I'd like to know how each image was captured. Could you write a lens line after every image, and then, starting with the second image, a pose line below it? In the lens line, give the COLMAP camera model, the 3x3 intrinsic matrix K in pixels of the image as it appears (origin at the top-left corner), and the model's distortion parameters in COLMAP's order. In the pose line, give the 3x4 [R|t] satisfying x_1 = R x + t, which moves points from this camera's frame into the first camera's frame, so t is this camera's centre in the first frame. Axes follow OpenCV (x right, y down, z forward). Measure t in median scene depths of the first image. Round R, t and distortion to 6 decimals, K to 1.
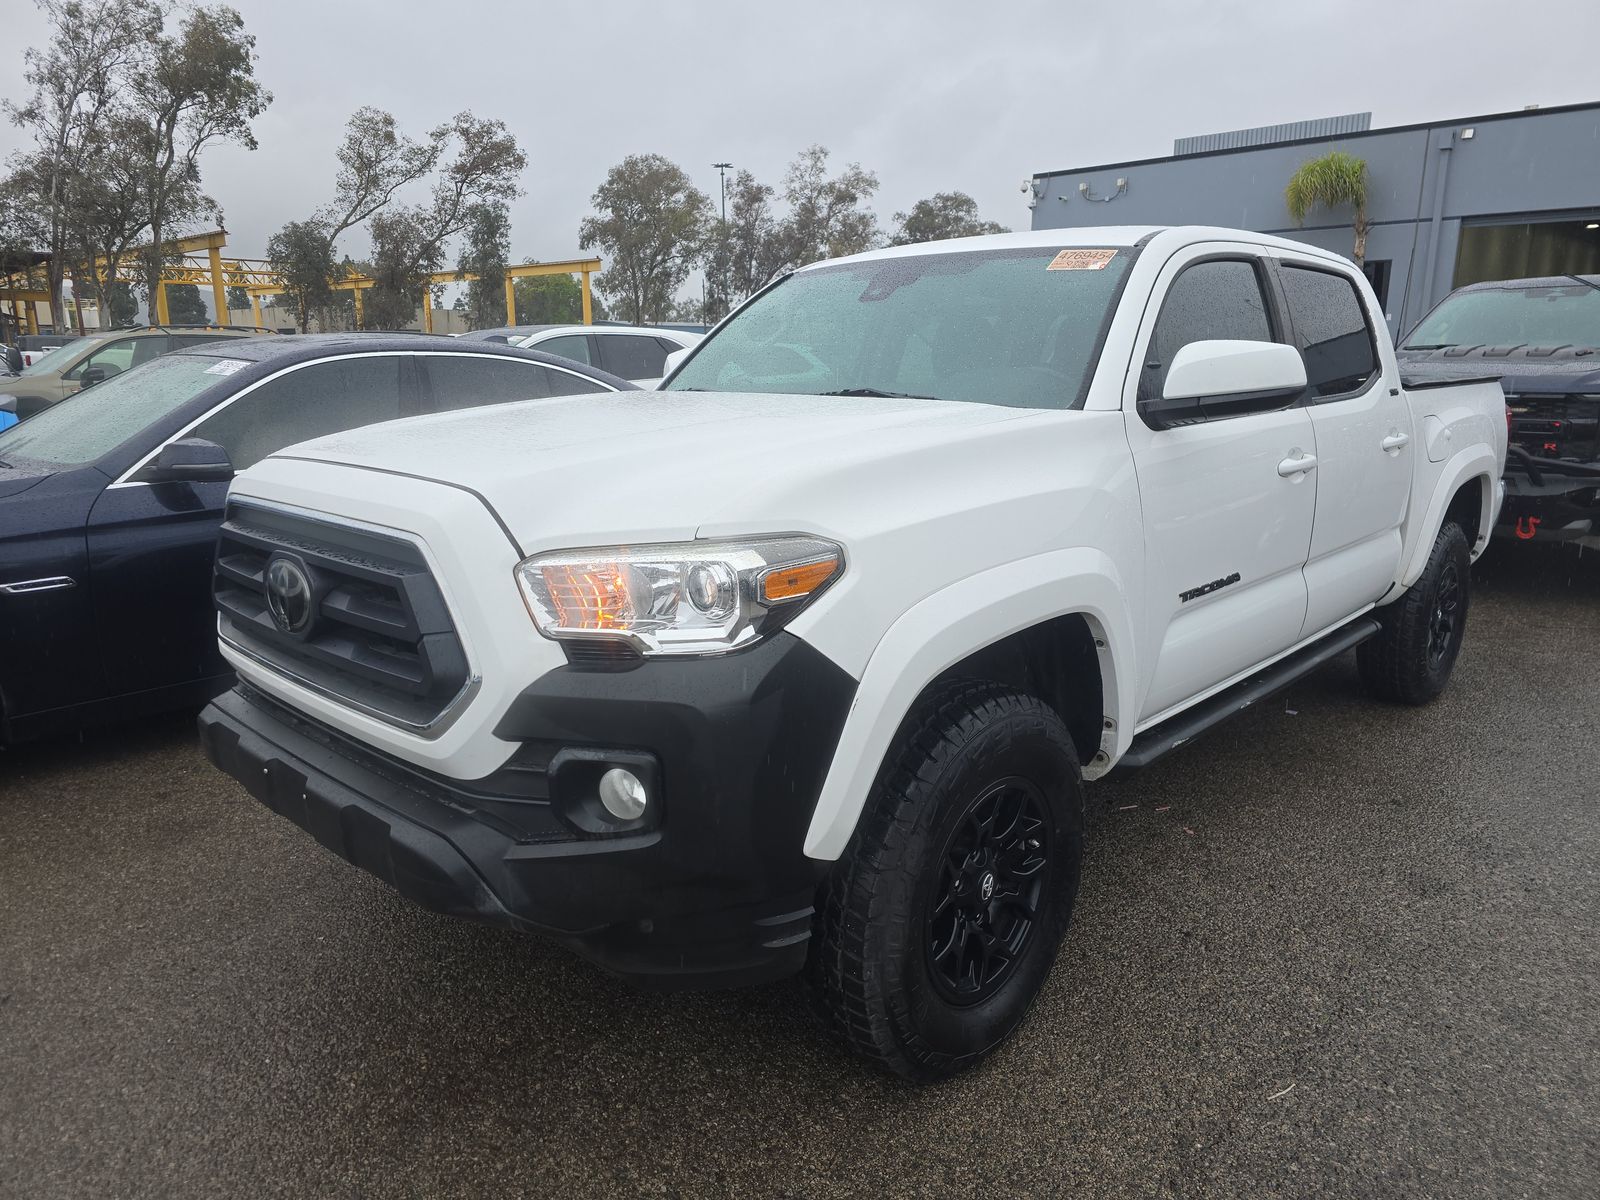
lens RADIAL K [[1066.3, 0, 791.4], [0, 1066.3, 603.0], [0, 0, 1]] dist [0.075083, -0.053466]
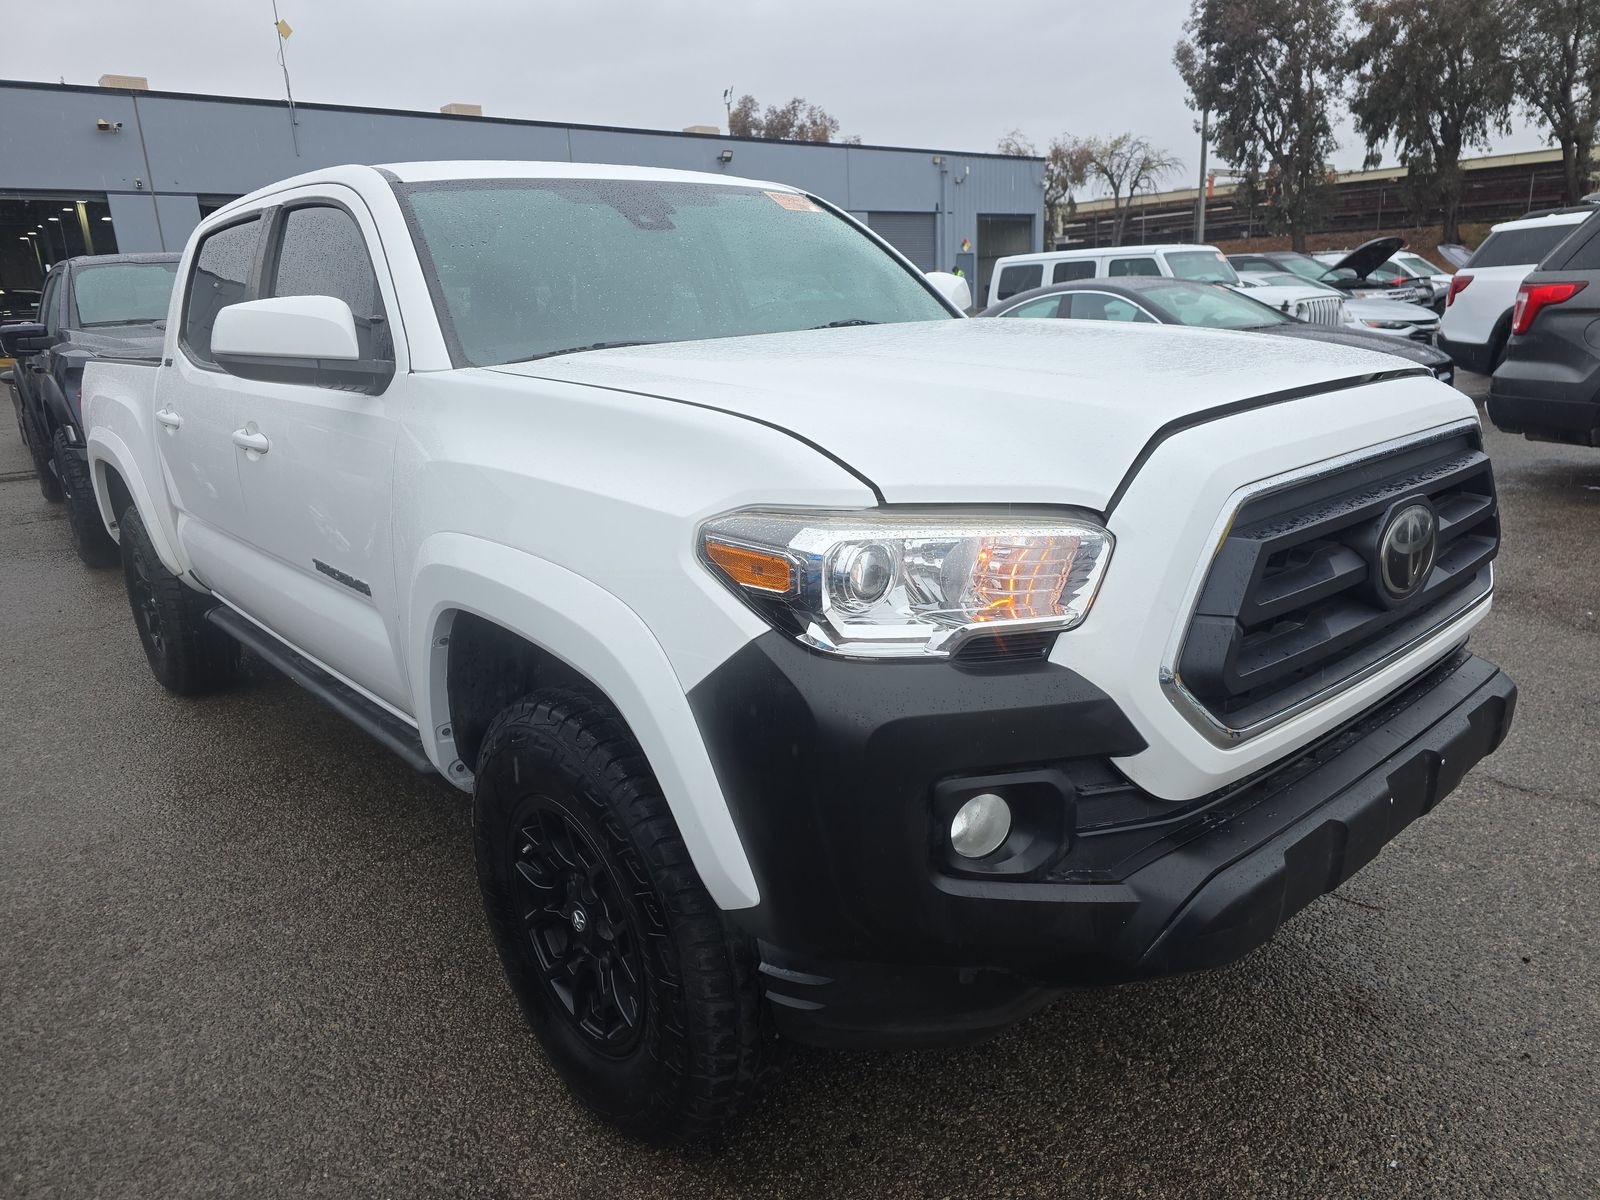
lens RADIAL K [[1066.3, 0, 791.4], [0, 1066.3, 603.0], [0, 0, 1]] dist [0.075083, -0.053466]
pose [[0.098564, -0.274242, 0.956596, -0.114210], [0.271142, 0.932308, 0.239341, -0.025457], [-0.957480, 0.235783, 0.166251, 0.116667]]
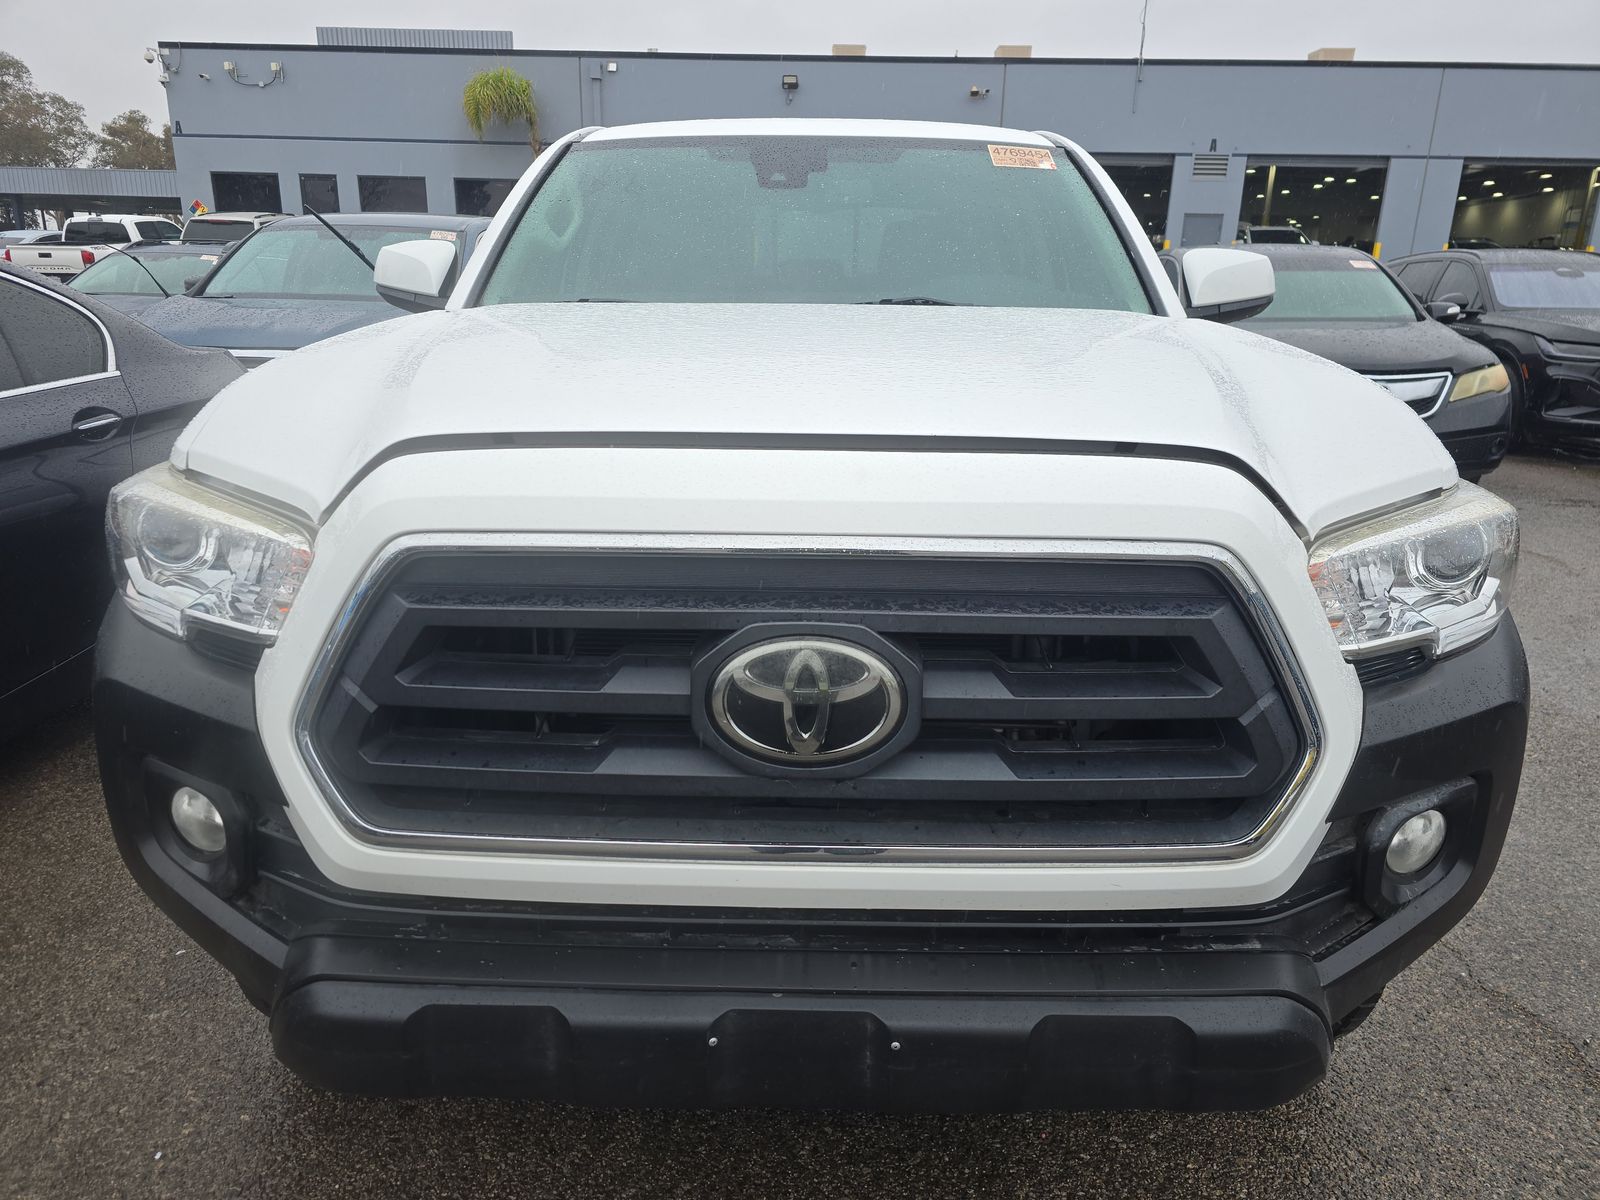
lens RADIAL K [[1105.1, 0, 800.0], [0, 1105.1, 600.0], [0, 0, 1]] dist [0.005665, -0.004119]
pose [[0.729344, -0.184894, 0.658689, -0.072276], [0.140860, 0.982744, 0.119887, -0.010751], [-0.669490, 0.005344, 0.742802, 0.053786]]
